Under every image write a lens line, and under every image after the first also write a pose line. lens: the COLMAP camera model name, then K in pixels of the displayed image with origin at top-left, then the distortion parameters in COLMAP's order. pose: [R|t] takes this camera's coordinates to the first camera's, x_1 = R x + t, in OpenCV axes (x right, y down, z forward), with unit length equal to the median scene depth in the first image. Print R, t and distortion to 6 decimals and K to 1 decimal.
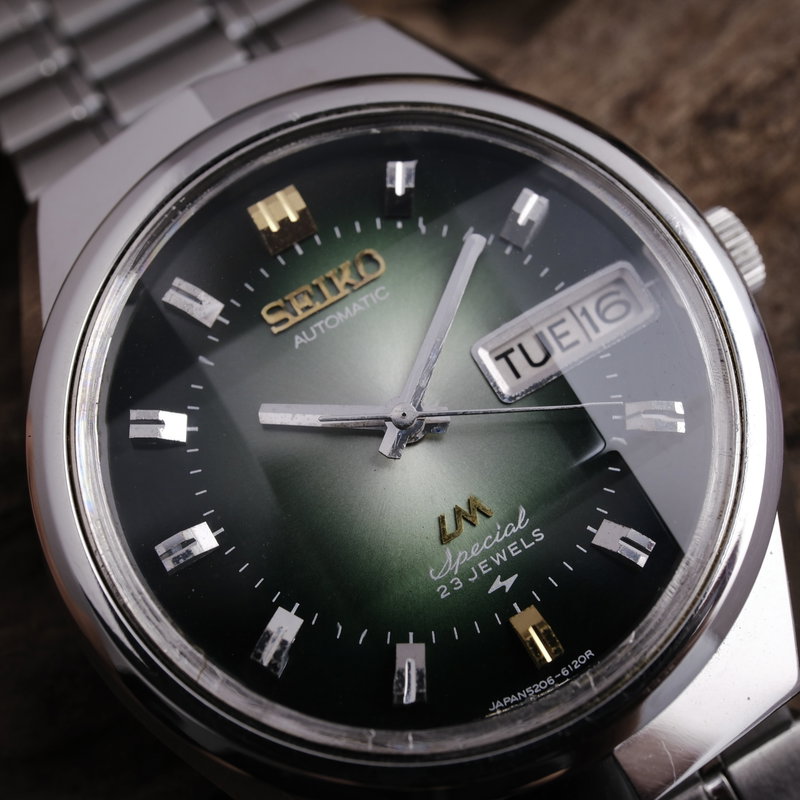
lens RADIAL K [[1499.7, 0, 406.6], [0, 1499.7, 401.1], [0, 0, 1]] dist [0.032277, 0.042107]
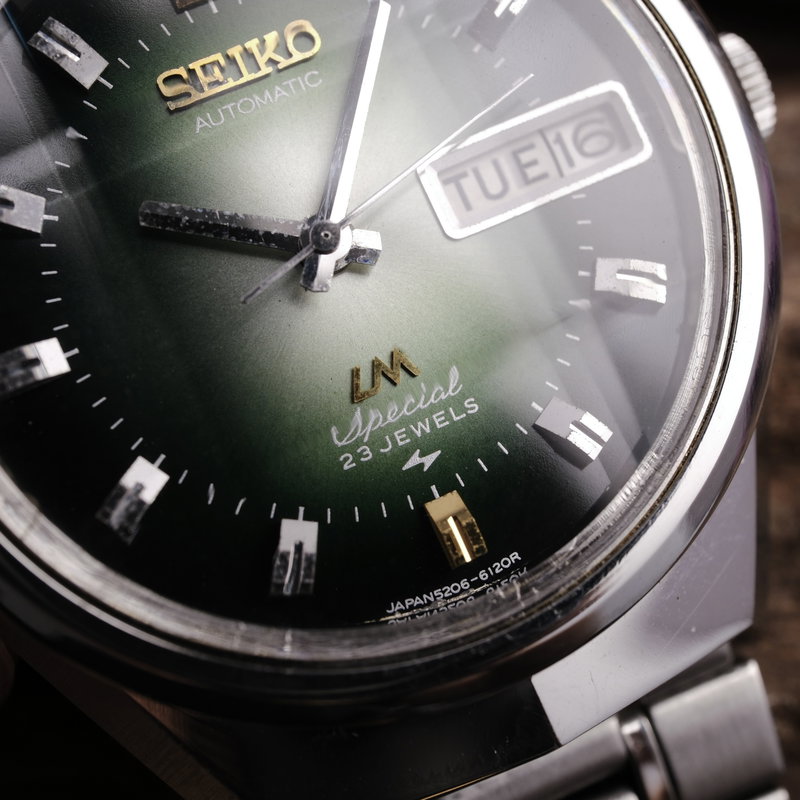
lens RADIAL K [[1499.7, 0, 406.6], [0, 1499.7, 401.1], [0, 0, 1]] dist [0.032277, 0.042107]
pose [[0.985992, 0.119688, 0.116170, -0.040558], [-0.130302, 0.987514, 0.088525, 0.019580], [-0.104124, -0.102422, 0.989276, 0.202407]]
